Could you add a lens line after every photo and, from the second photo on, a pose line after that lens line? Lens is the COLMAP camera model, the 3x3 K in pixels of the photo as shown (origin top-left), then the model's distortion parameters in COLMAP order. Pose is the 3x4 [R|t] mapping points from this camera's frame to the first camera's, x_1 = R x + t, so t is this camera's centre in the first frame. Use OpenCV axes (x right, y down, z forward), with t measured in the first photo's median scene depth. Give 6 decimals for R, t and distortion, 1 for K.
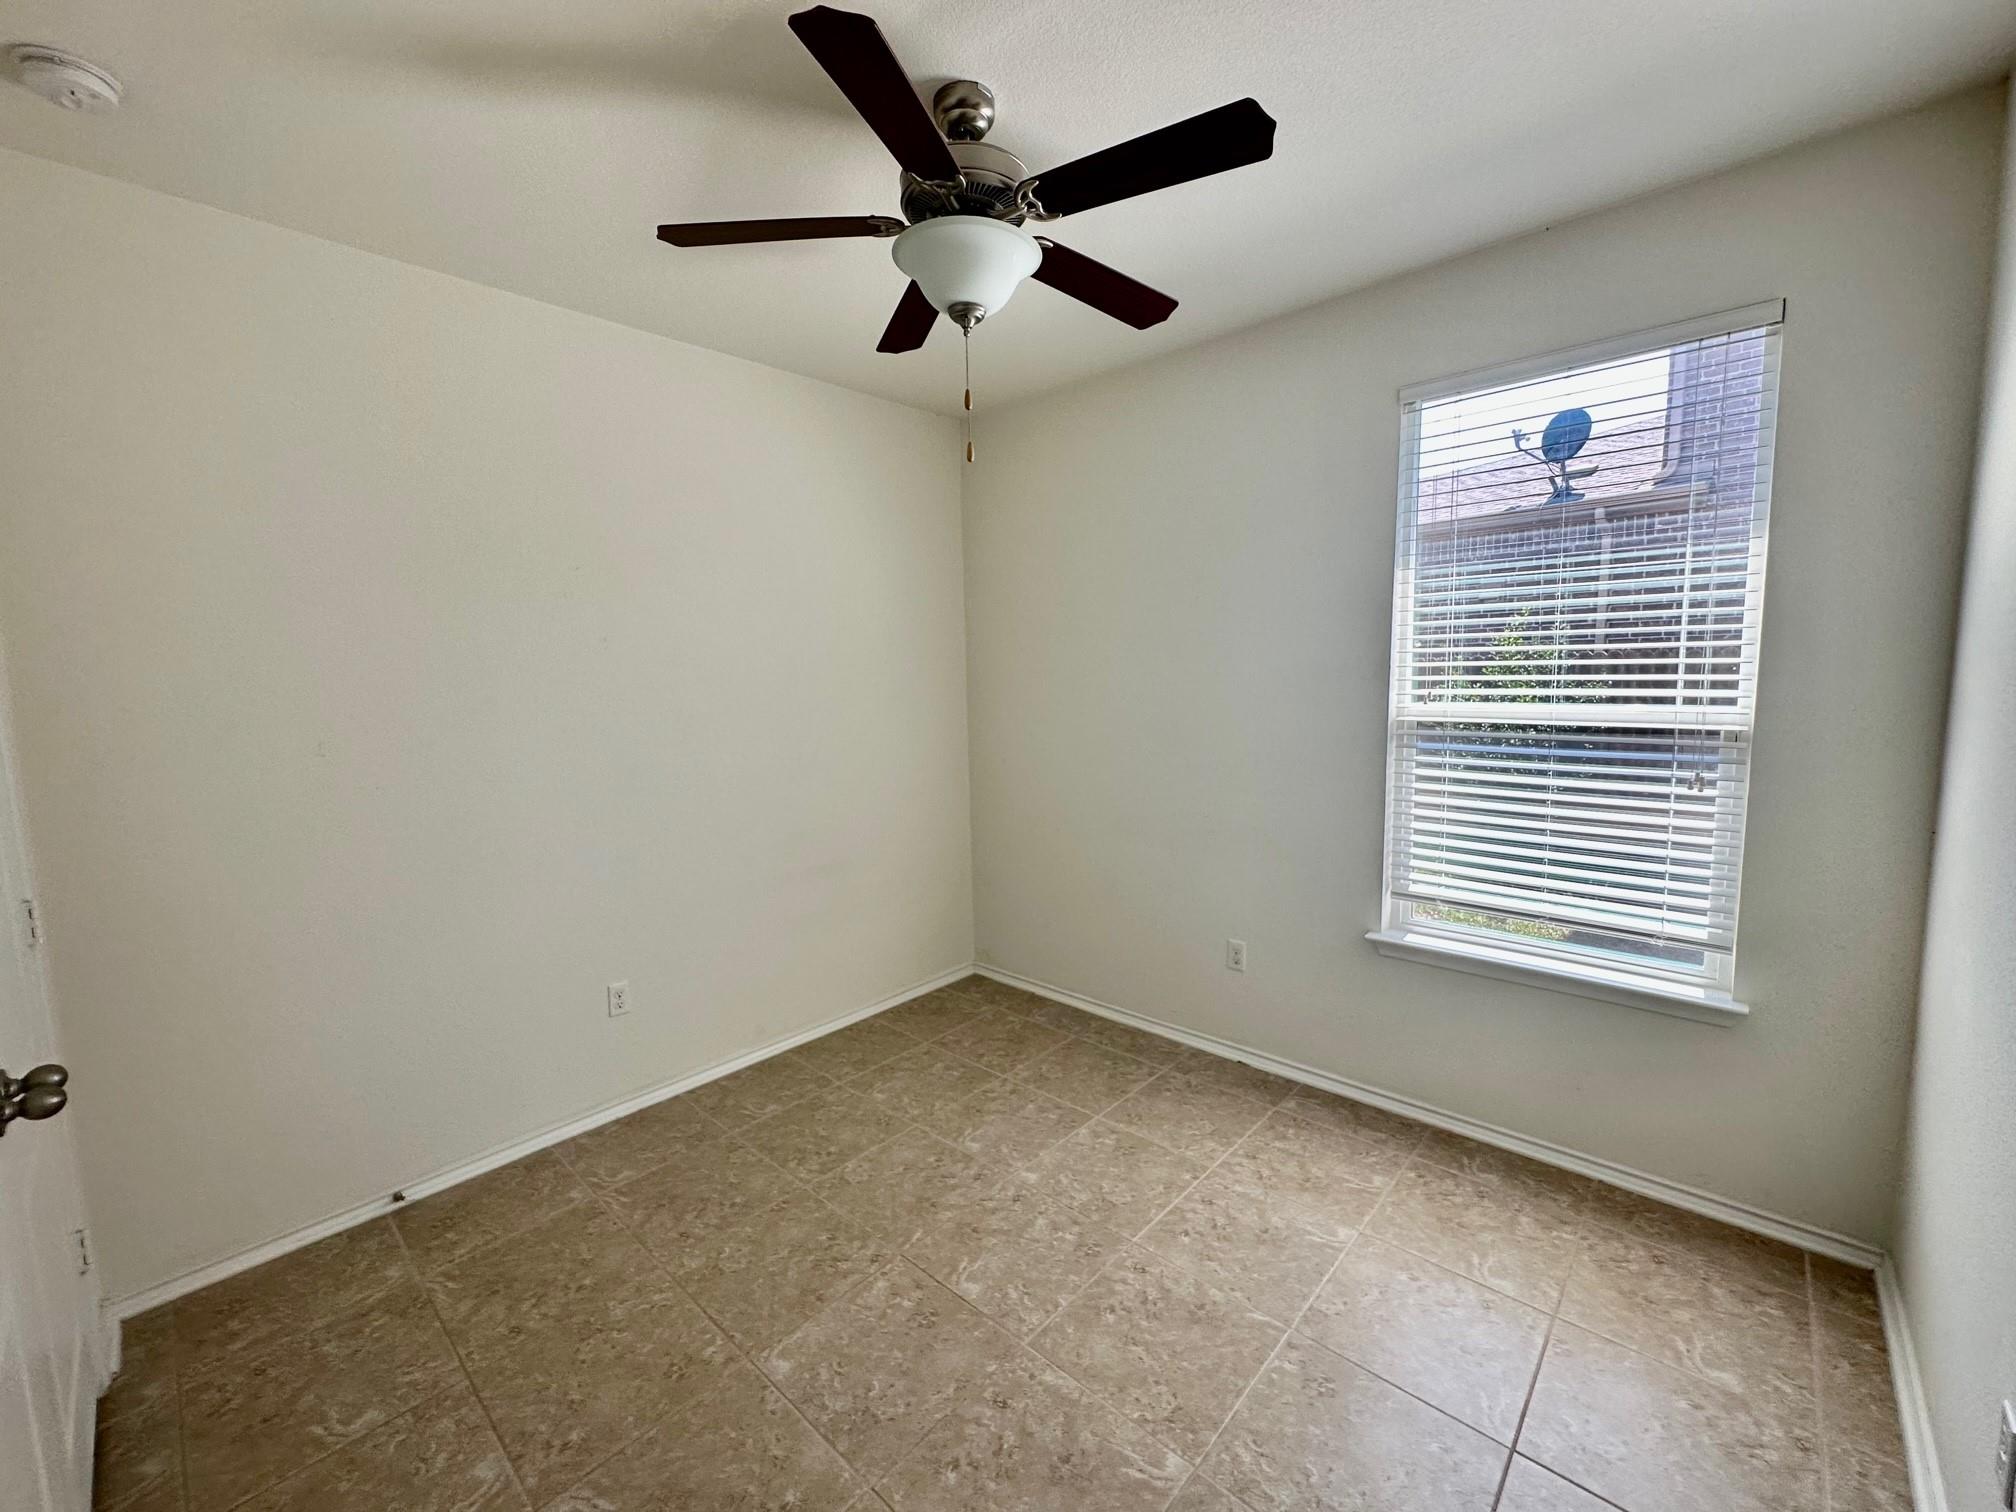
lens RADIAL K [[808.2, 0, 1008.0], [0, 808.2, 756.0], [0, 0, 1]] dist [0.003355, 0.000461]
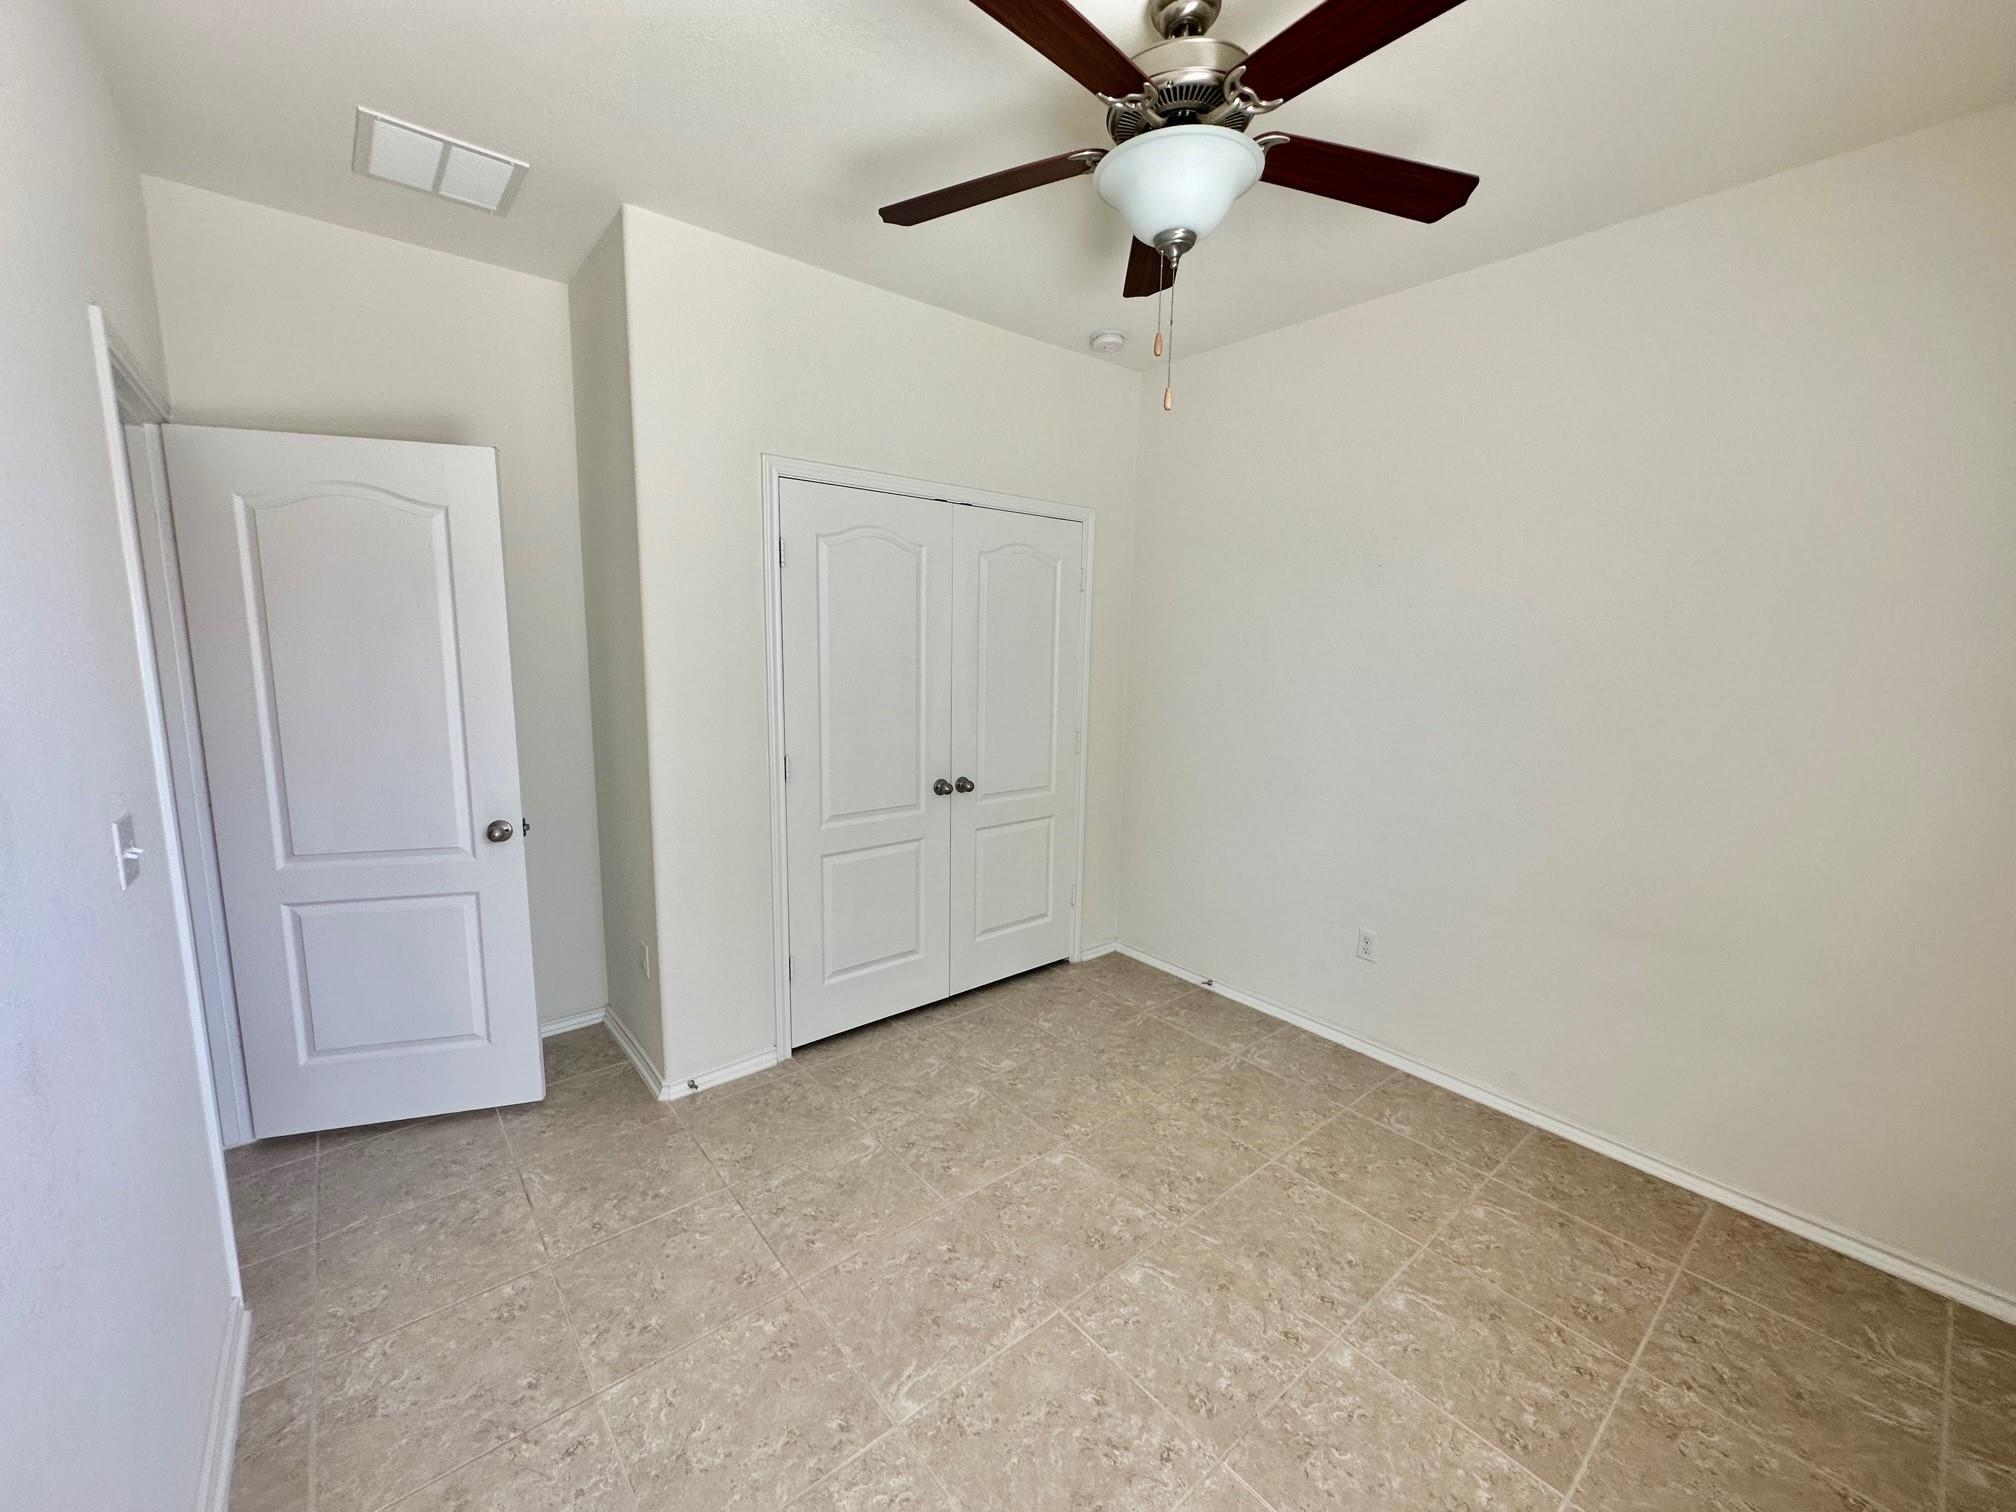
lens RADIAL K [[808.2, 0, 1008.0], [0, 808.2, 756.0], [0, 0, 1]] dist [0.003355, 0.000461]
pose [[-0.129976, 0.164962, -0.977698, 0.701491], [-0.118369, 0.976429, 0.180484, -0.095772], [0.984426, 0.139188, -0.107385, 0.738434]]
